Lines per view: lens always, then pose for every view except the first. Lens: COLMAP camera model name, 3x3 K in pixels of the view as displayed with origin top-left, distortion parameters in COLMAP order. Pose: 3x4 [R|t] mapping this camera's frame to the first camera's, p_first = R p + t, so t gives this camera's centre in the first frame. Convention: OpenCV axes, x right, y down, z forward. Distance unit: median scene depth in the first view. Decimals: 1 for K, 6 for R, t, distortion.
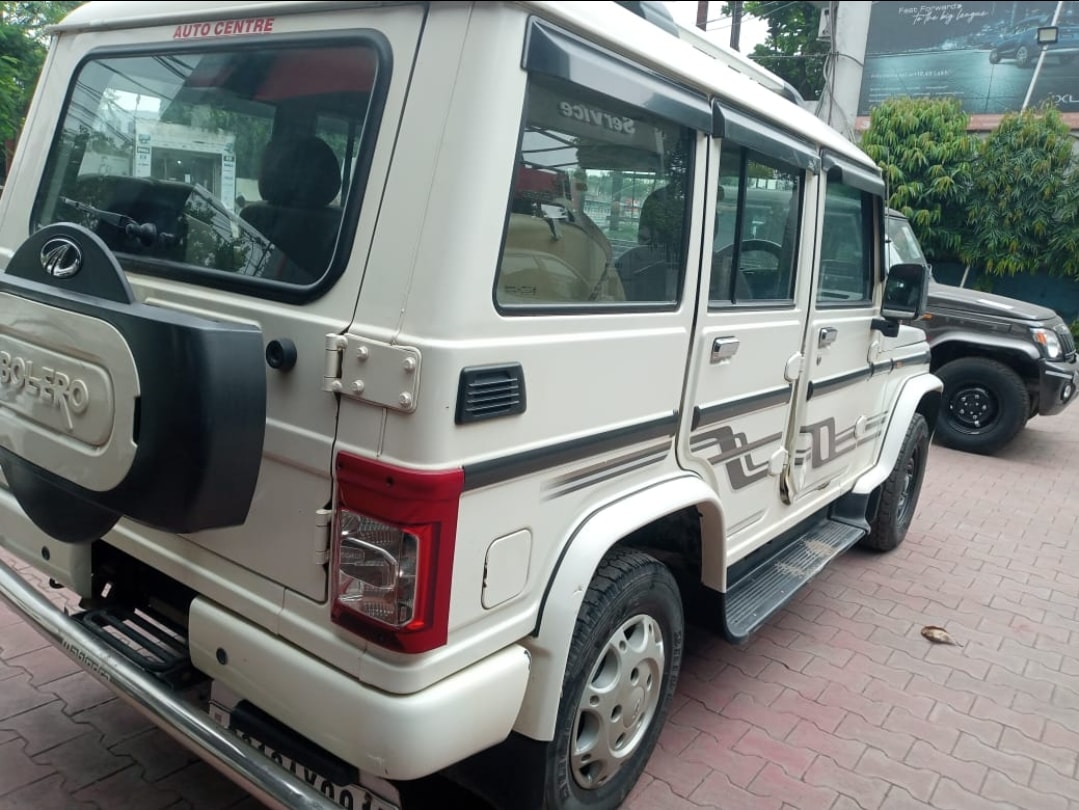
lens RADIAL K [[852.3, 0, 526.3], [0, 852.3, 396.7], [0, 0, 1]] dist [0.027868, -0.046310]
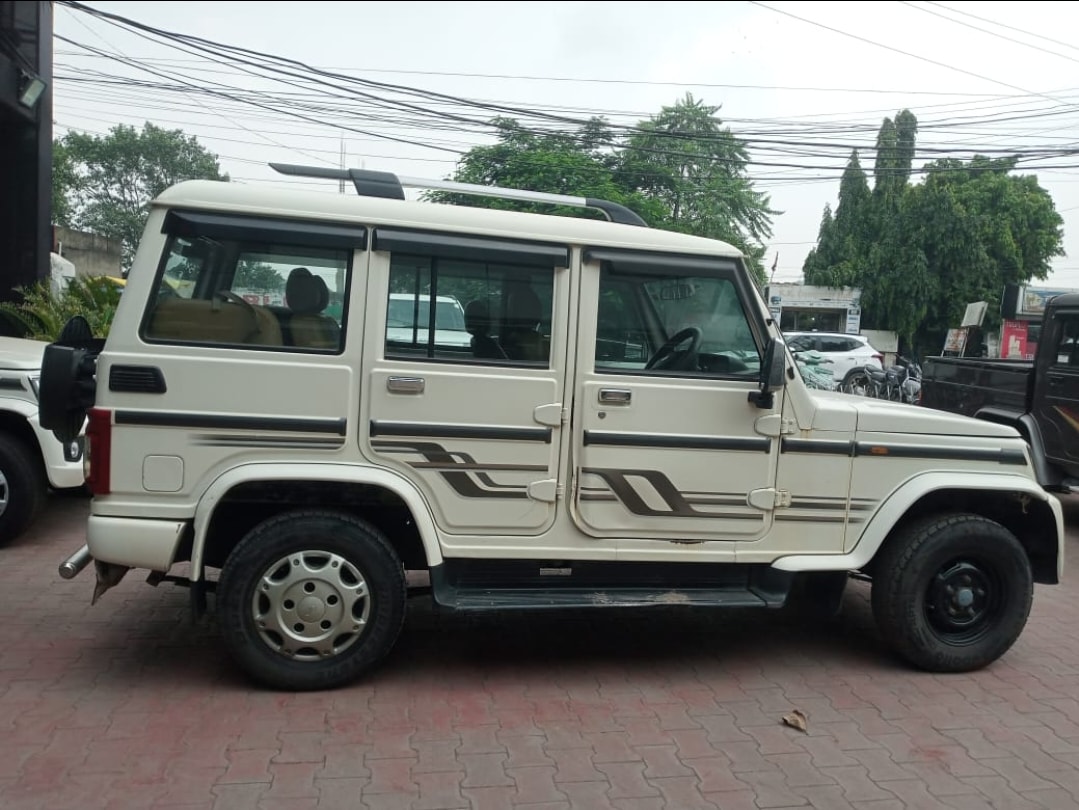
lens RADIAL K [[848.9, 0, 565.1], [0, 848.9, 403.6], [0, 0, 1]] dist [0.055461, -0.110747]
pose [[0.736332, 0.004786, -0.676604, 0.948033], [-0.120760, 0.984849, -0.124454, 0.083589], [0.665757, 0.173346, 0.725754, 0.079179]]
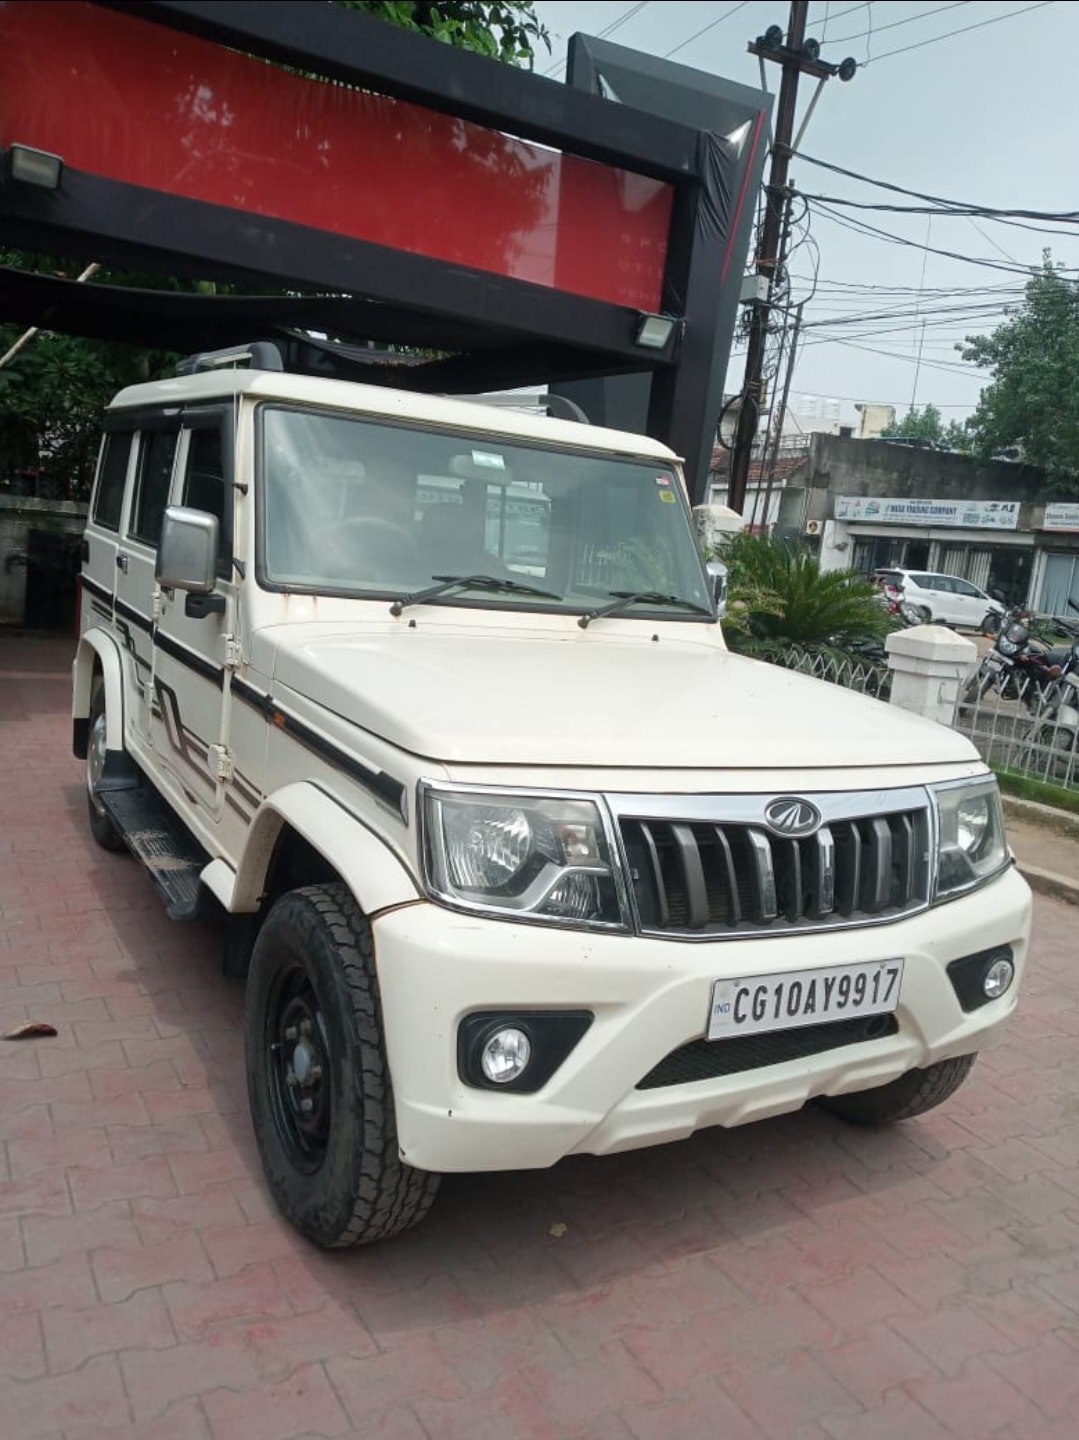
lens RADIAL K [[1137.4, 0, 539.5], [0, 1137.4, 720.0], [0, 0, 1]] dist [0.027868, -0.046310]
pose [[-0.411301, 0.009800, -0.911447, 1.163080], [-0.321462, 0.934133, 0.155107, -0.232006], [0.852932, 0.356791, -0.381060, 1.646607]]
